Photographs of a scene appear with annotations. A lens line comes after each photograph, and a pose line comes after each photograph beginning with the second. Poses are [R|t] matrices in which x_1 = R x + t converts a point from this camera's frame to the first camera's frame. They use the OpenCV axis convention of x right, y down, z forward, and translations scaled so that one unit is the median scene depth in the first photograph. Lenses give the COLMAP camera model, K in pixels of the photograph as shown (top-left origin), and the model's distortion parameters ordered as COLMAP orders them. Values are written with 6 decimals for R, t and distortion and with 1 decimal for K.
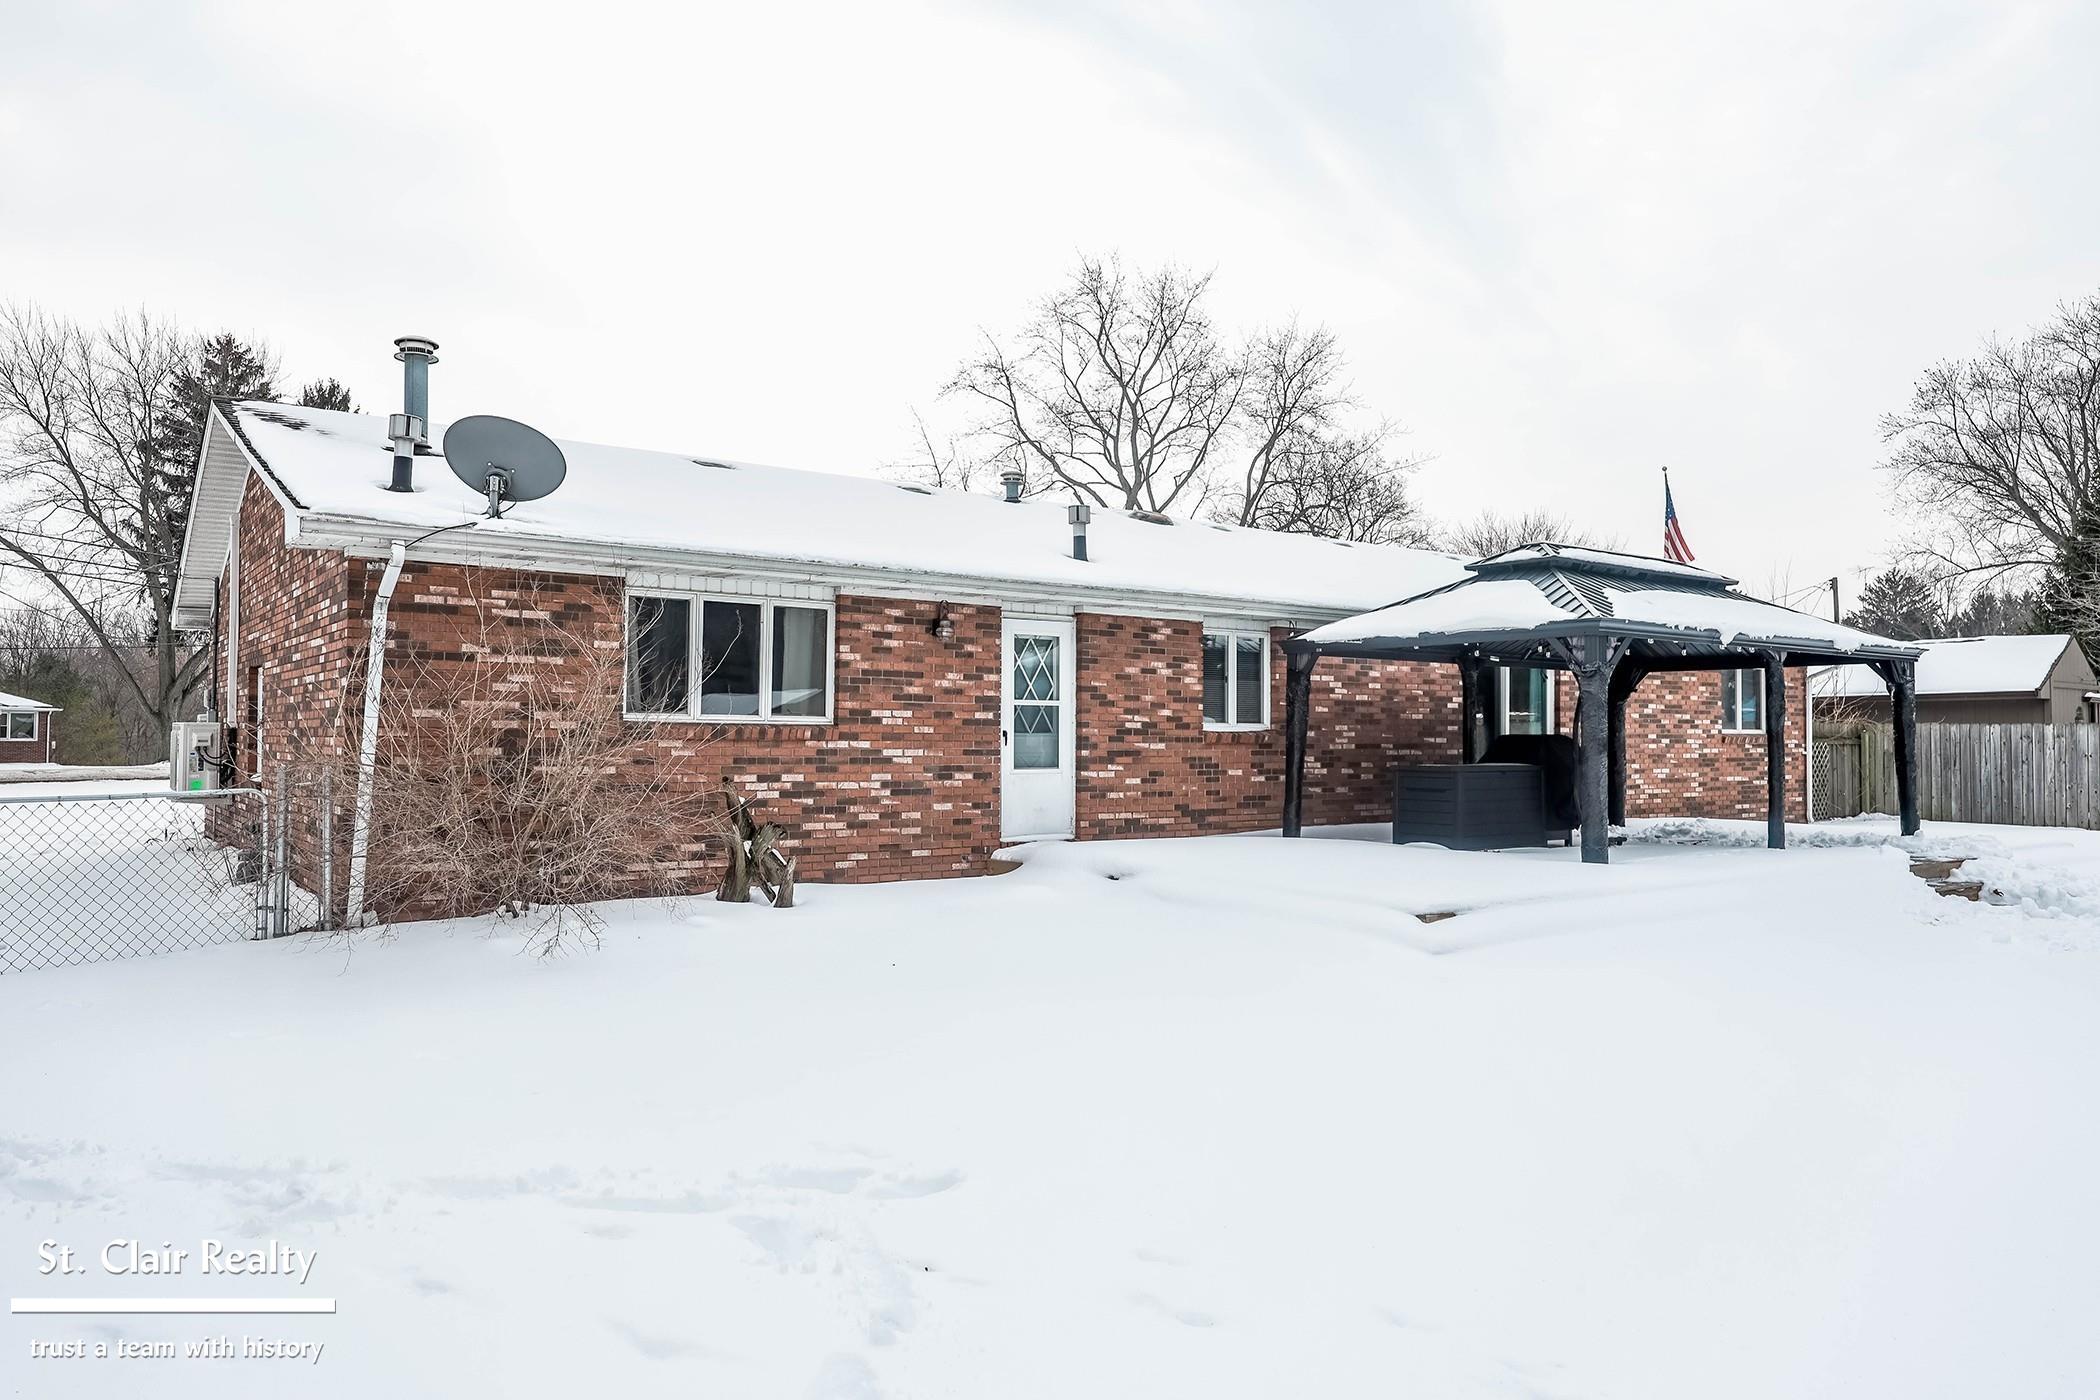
lens RADIAL K [[1414.3, 0, 1043.2], [0, 1414.3, 699.3], [0, 0, 1]] dist [0.002884, 0.002844]
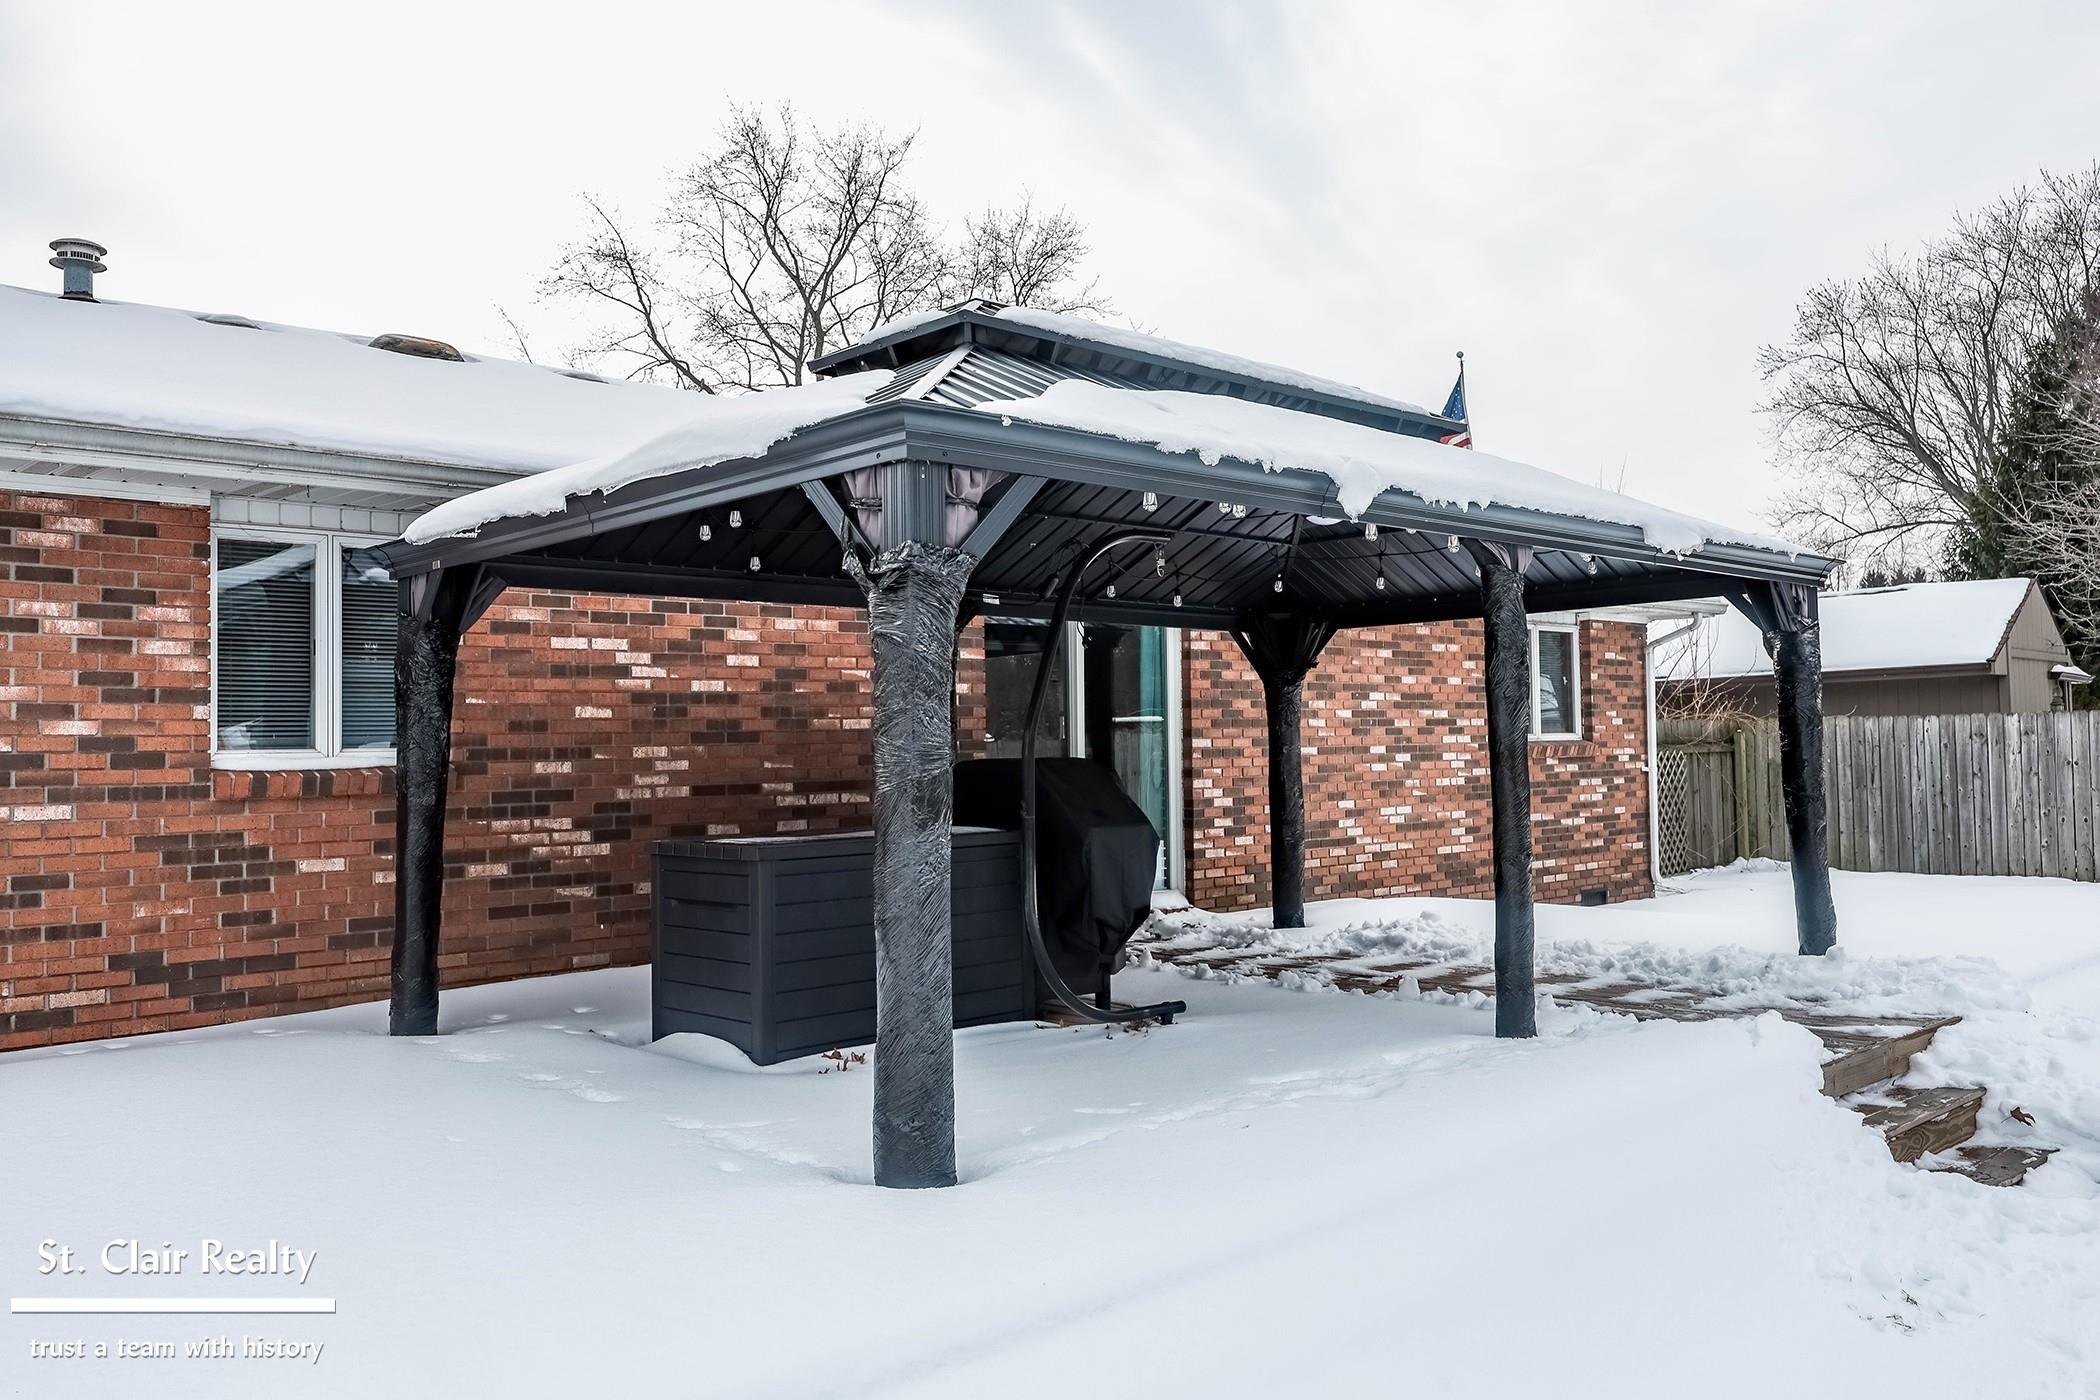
lens RADIAL K [[1638.2, 0, 1049.7], [0, 1638.2, 697.4], [0, 0, 1]] dist [0.010527, -0.004089]
pose [[0.992521, -0.019782, 0.120457, 0.268752], [0.020728, 0.999763, -0.006602, 0.008393], [-0.120298, 0.009049, 0.992697, 0.445010]]
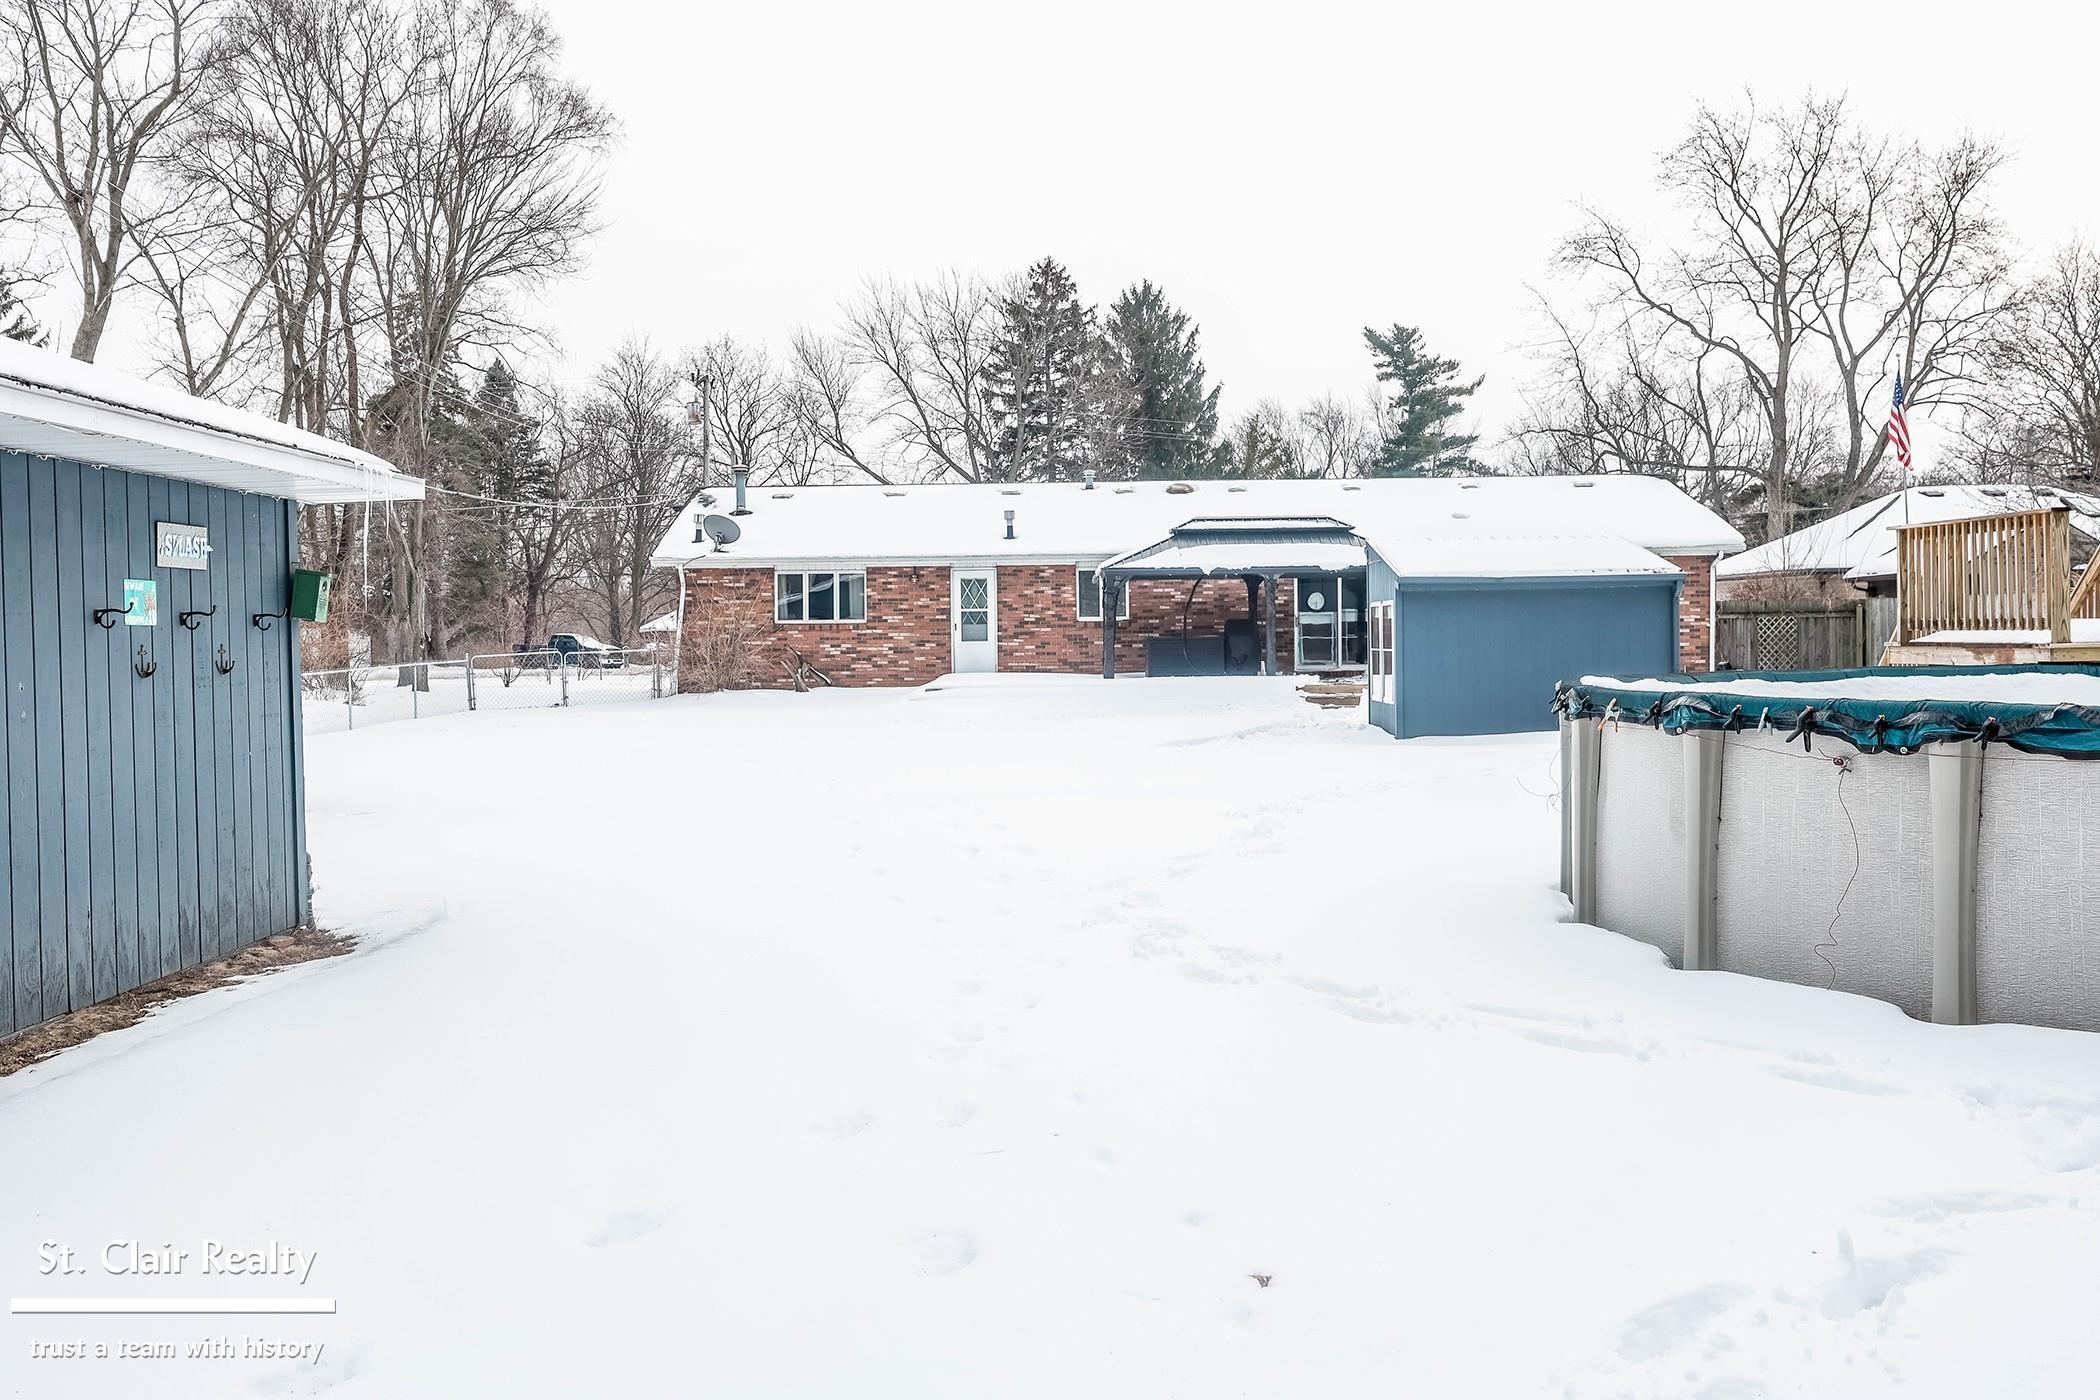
lens RADIAL K [[1978.5, 0, 1047.0], [0, 1978.5, 698.4], [0, 0, 1]] dist [-0.017655, 0.000000]
pose [[0.807720, 0.002353, -0.589562, 1.515923], [0.034204, 0.998121, 0.050843, -0.010320], [0.588574, -0.061233, 0.806121, -1.100744]]
